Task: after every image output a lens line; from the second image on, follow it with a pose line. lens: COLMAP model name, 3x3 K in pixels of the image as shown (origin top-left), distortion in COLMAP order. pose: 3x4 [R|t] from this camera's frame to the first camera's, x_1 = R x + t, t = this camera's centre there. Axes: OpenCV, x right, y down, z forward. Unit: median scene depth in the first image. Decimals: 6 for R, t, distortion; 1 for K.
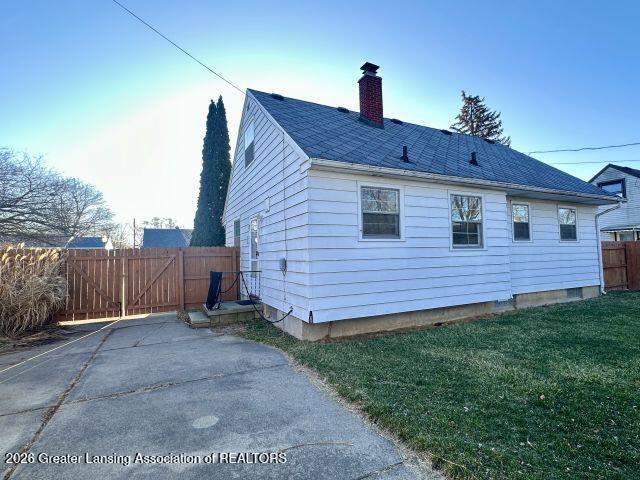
lens RADIAL K [[320.2, 0, 319.5], [0, 320.2, 243.4], [0, 0, 1]] dist [-0.001022, -0.000059]
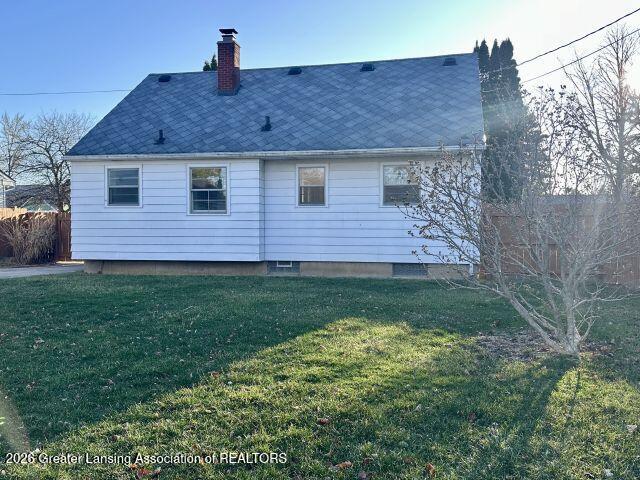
lens RADIAL K [[543.5, 0, 326.0], [0, 543.5, 247.8], [0, 0, 1]] dist [0.077619, -0.072288]
pose [[0.791386, 0.044530, -0.609692, 2.256209], [0.005601, 0.996773, 0.080072, -0.018590], [0.611291, -0.066783, 0.788584, -0.332917]]
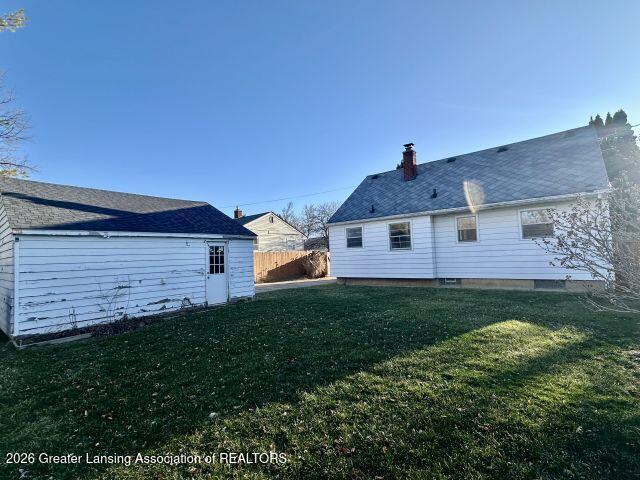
lens RADIAL K [[303.3, 0, 320.5], [0, 303.3, 240.5], [0, 0, 1]] dist [-0.007377, -0.000318]
pose [[0.417075, -0.044520, -0.907781, 2.192795], [0.060615, 0.997938, -0.021093, -0.037086], [0.906849, -0.046228, 0.418914, -0.243461]]
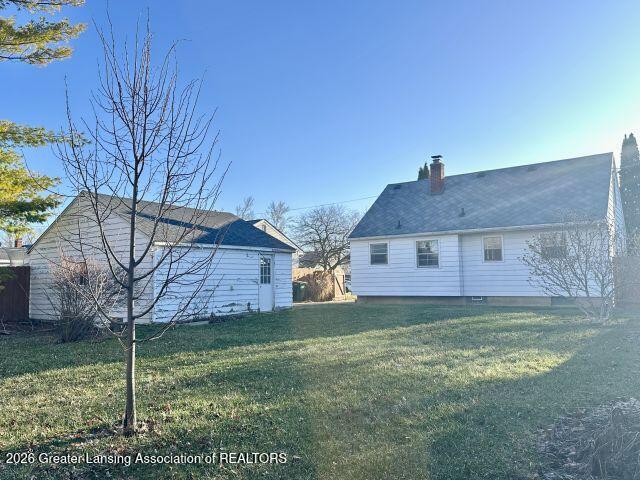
lens RADIAL K [[498.0, 0, 316.7], [0, 498.0, 239.3], [0, 0, 1]] dist [0.095748, -0.002079]
pose [[0.484737, -0.064826, -0.872254, 3.162778], [0.036750, 0.997878, -0.053740, -0.020397], [0.873887, -0.006005, 0.486091, -1.205746]]
